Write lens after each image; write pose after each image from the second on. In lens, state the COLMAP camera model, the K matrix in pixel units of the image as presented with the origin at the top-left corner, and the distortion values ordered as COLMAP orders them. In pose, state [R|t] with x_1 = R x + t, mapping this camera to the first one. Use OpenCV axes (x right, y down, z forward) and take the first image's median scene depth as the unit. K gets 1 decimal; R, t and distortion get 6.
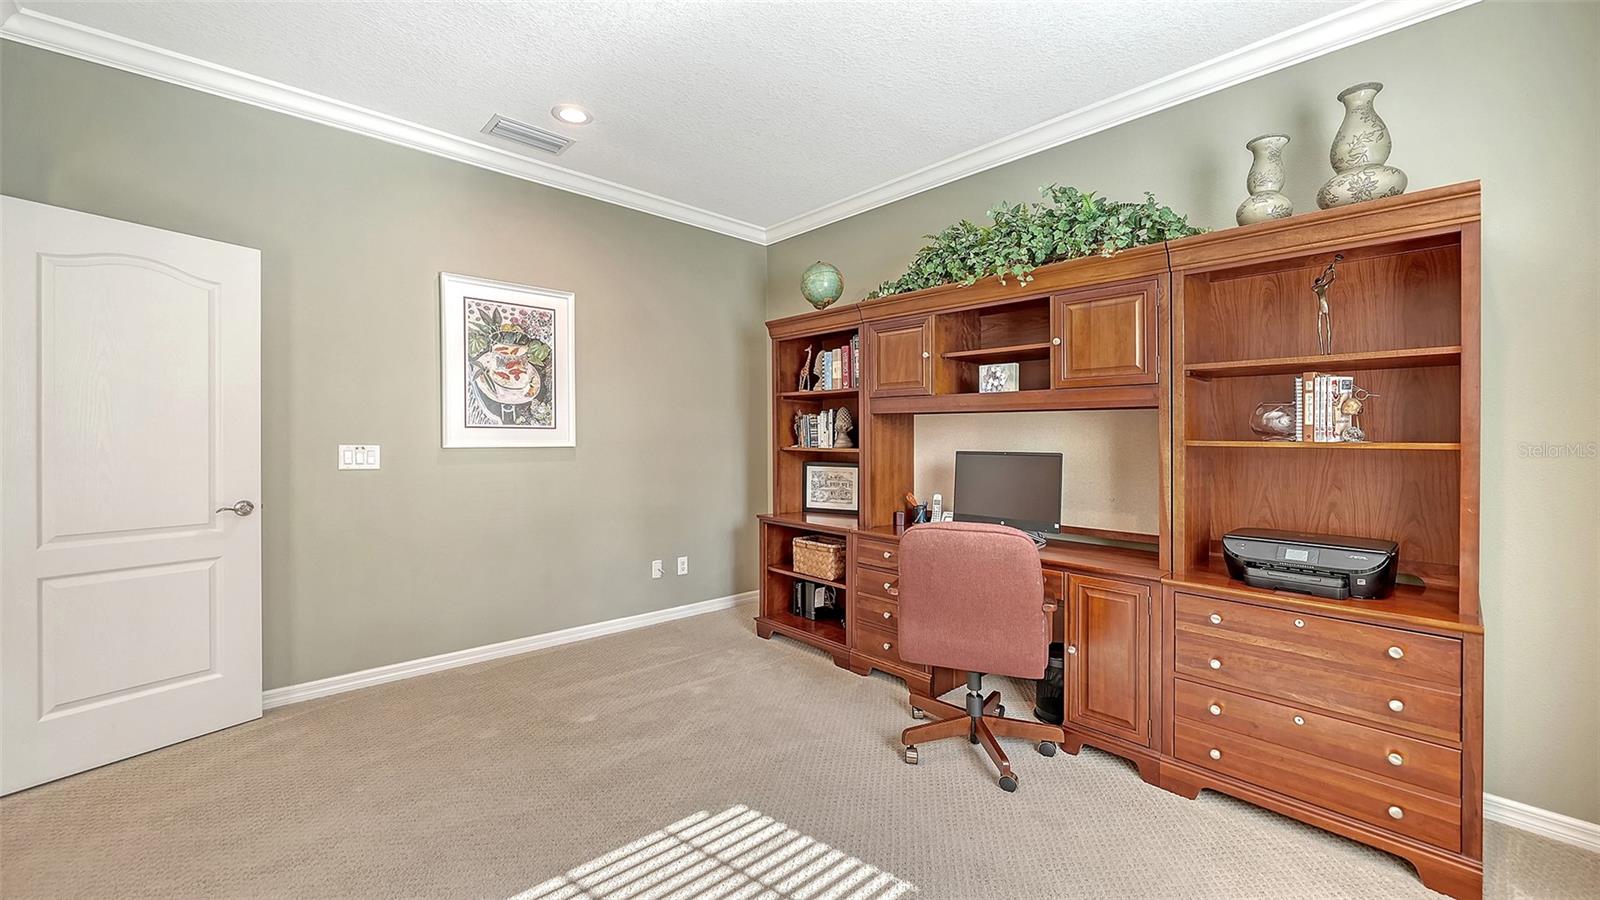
lens RADIAL K [[643.1, 0, 793.6], [0, 643.1, 443.0], [0, 0, 1]] dist [-0.004494, -0.000566]
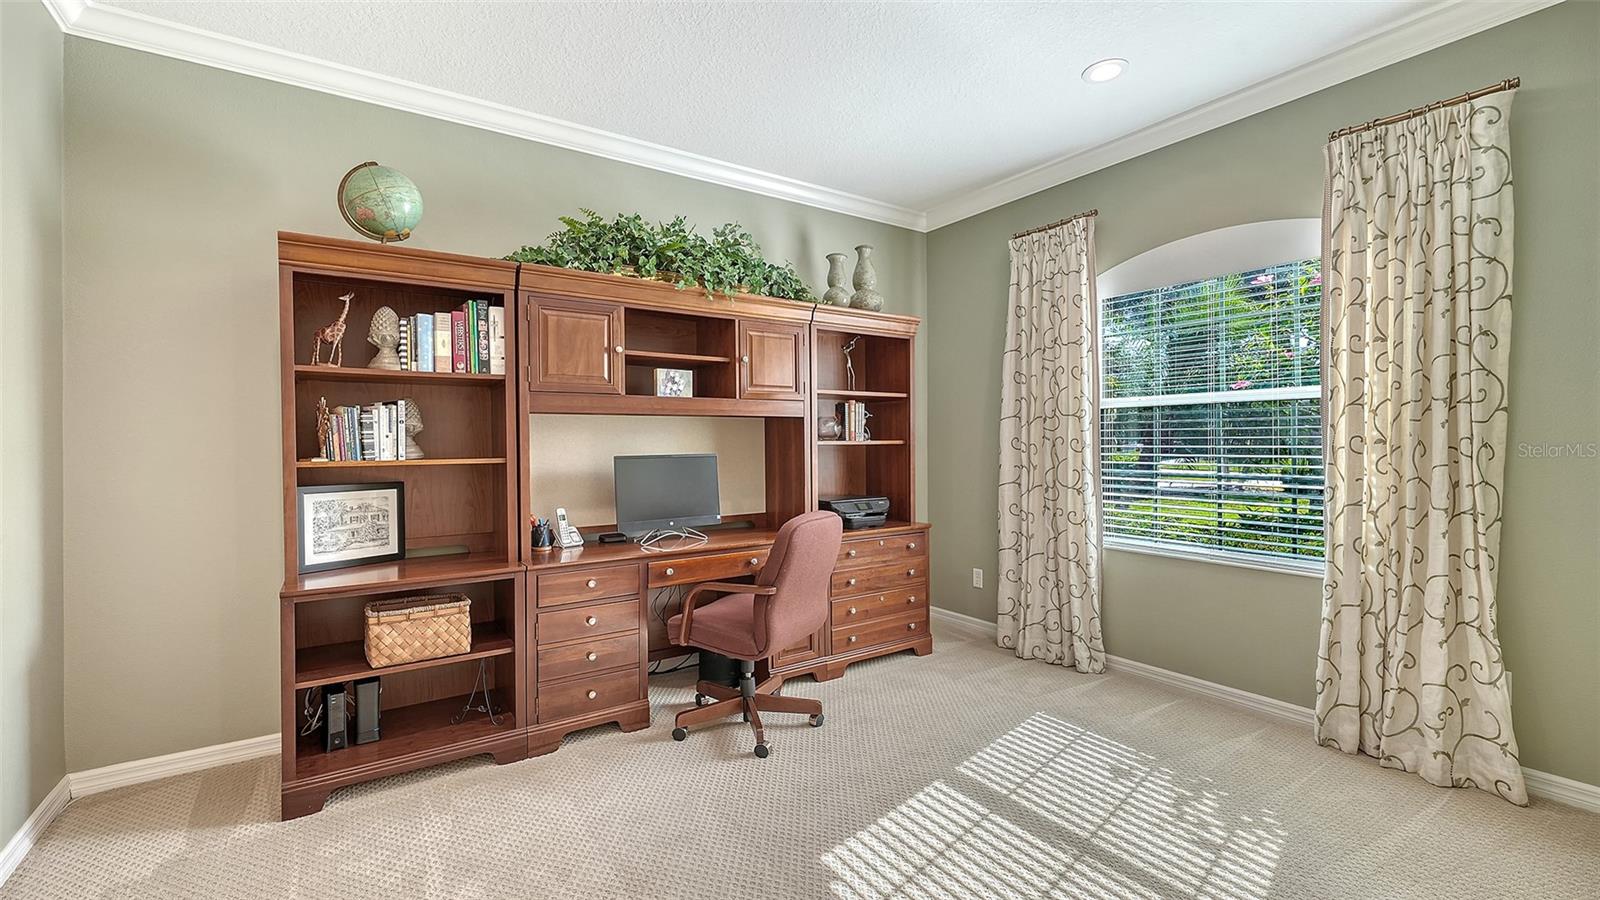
lens RADIAL K [[691.1, 0, 795.7], [0, 691.1, 436.7], [0, 0, 1]] dist [0.001152, 0.000076]
pose [[0.117682, 0.002474, 0.993048, -0.647258], [0.021372, 0.999759, -0.005023, -0.004279], [-0.992821, 0.021815, 0.117601, 0.574890]]
